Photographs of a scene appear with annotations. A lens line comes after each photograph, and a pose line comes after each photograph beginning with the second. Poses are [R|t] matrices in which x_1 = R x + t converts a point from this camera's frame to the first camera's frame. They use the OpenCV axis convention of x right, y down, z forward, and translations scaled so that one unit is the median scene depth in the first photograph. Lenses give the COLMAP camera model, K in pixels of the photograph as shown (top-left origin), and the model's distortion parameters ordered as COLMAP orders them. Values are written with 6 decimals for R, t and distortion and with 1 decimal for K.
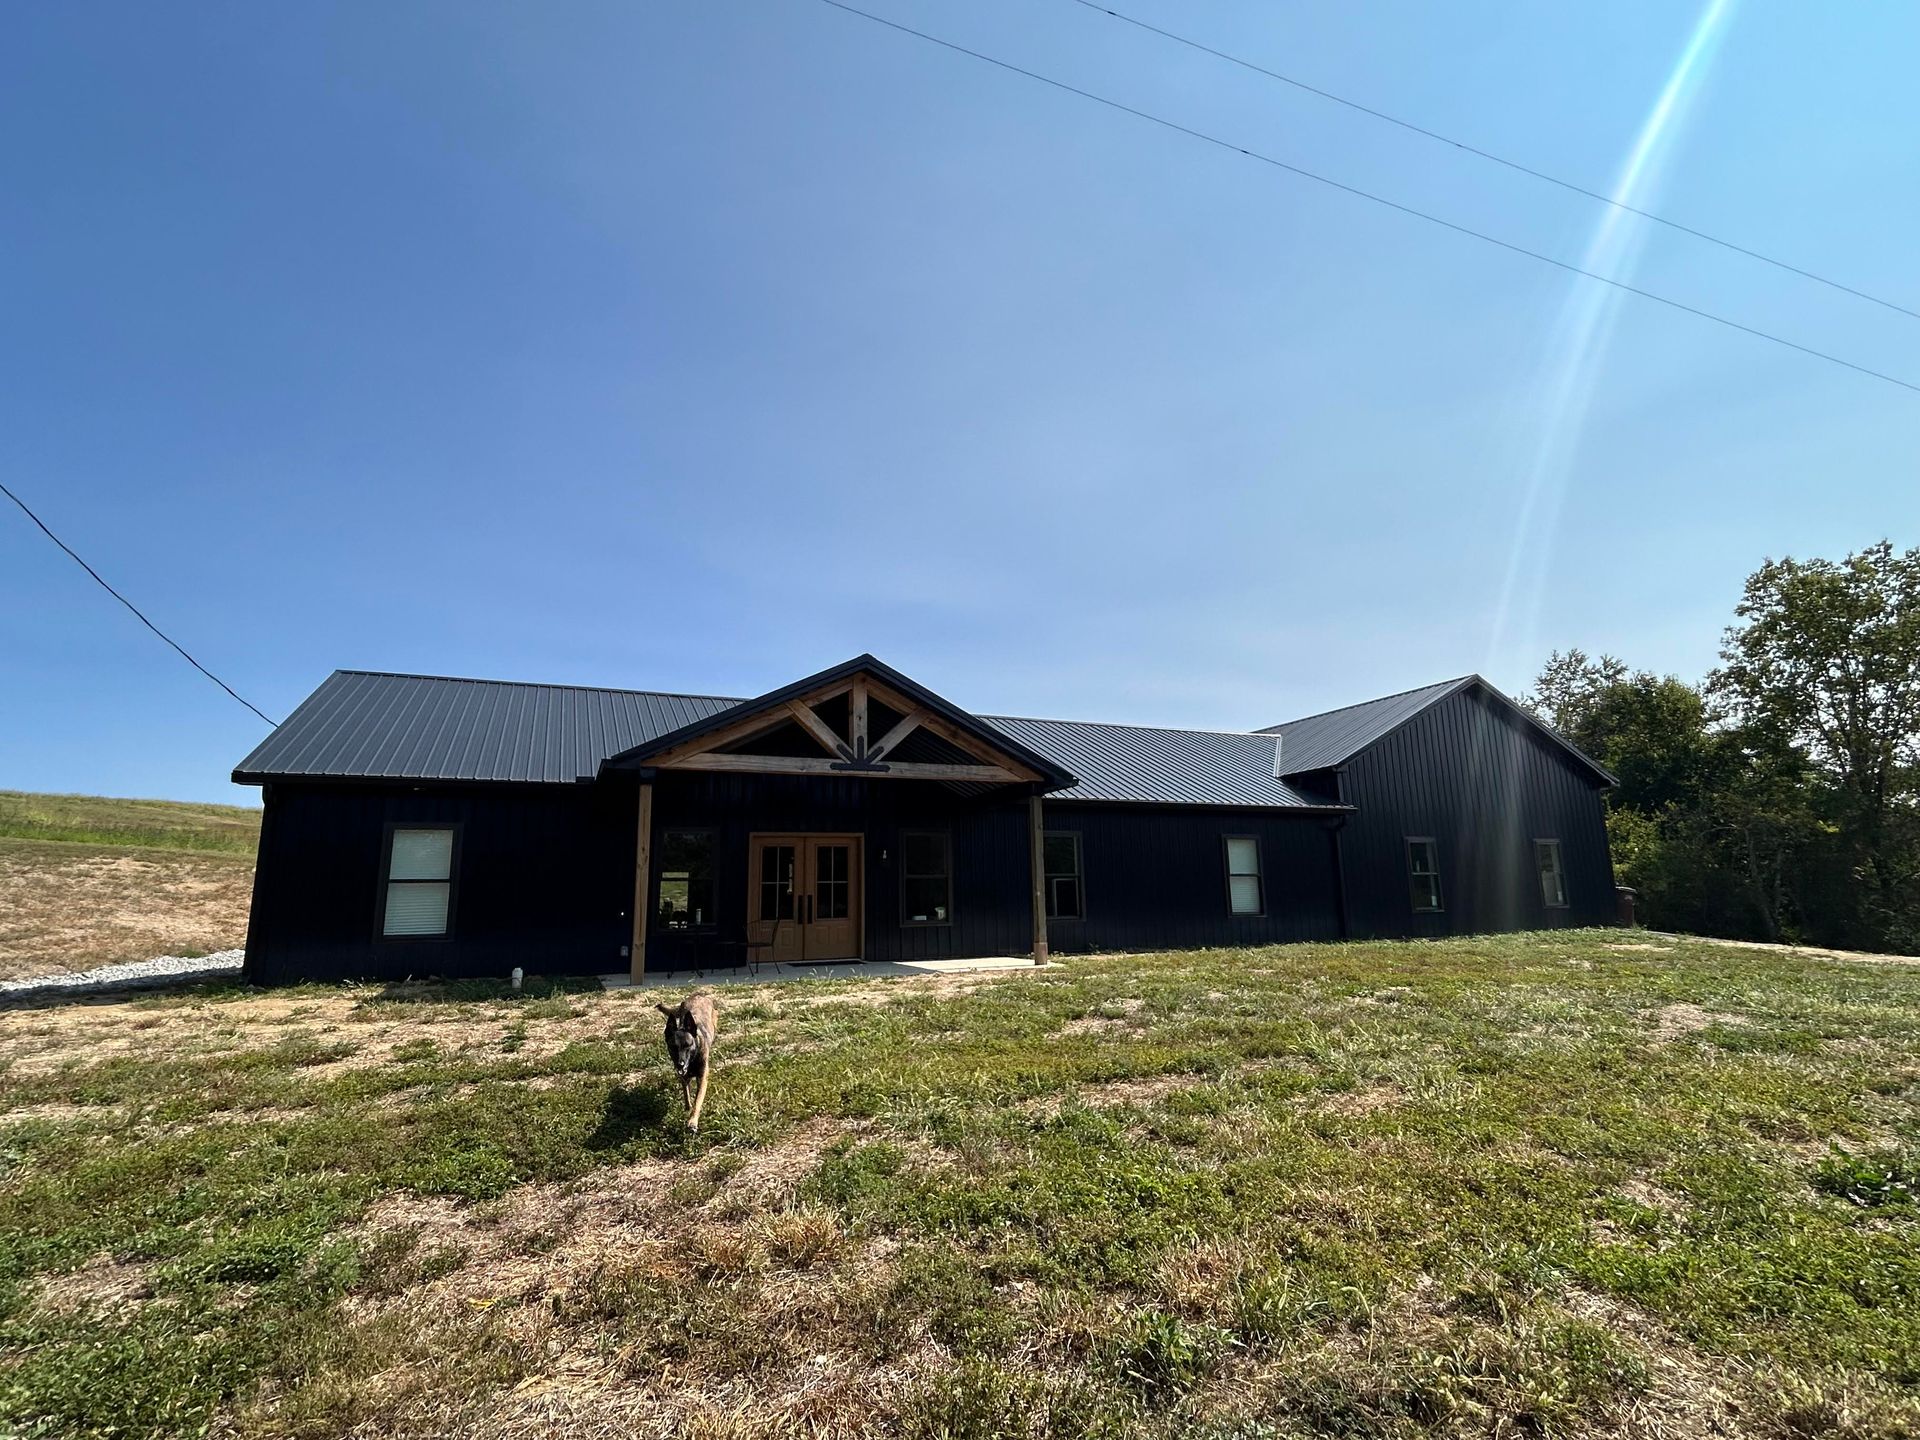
lens RADIAL K [[928.2, 0, 960.0], [0, 928.2, 720.0], [0, 0, 1]] dist [0.000763, 0.000174]
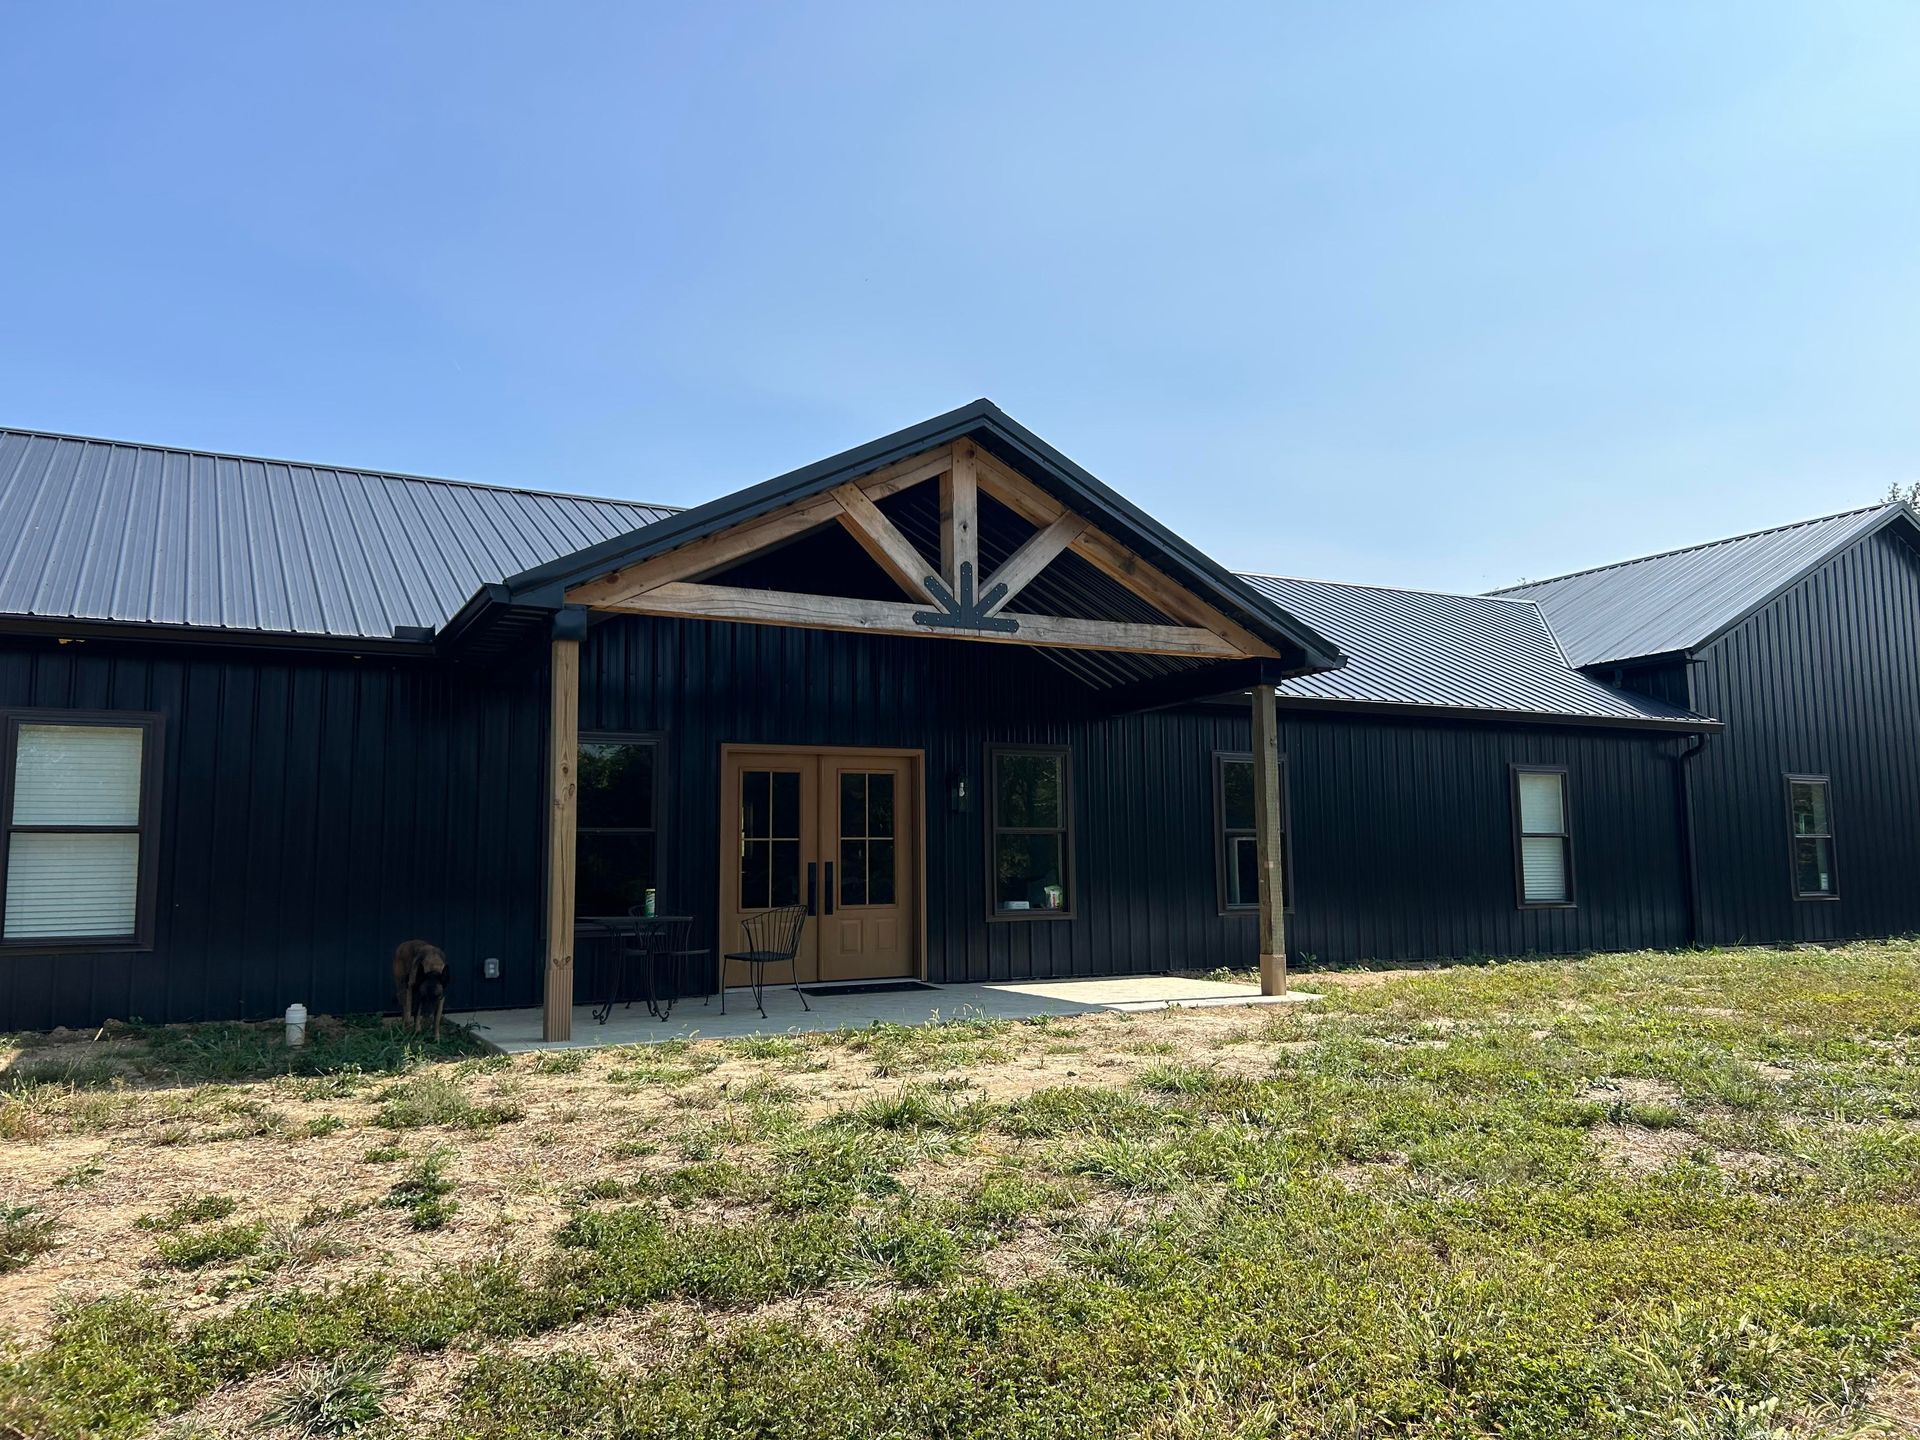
lens RADIAL K [[1443.7, 0, 965.8], [0, 1443.7, 724.2], [0, 0, 1]] dist [0.056014, -0.052861]
pose [[0.996164, 0.018490, 0.085534, -0.168876], [-0.026602, 0.995151, 0.094694, 0.030377], [-0.083369, -0.096607, 0.991825, 0.187182]]
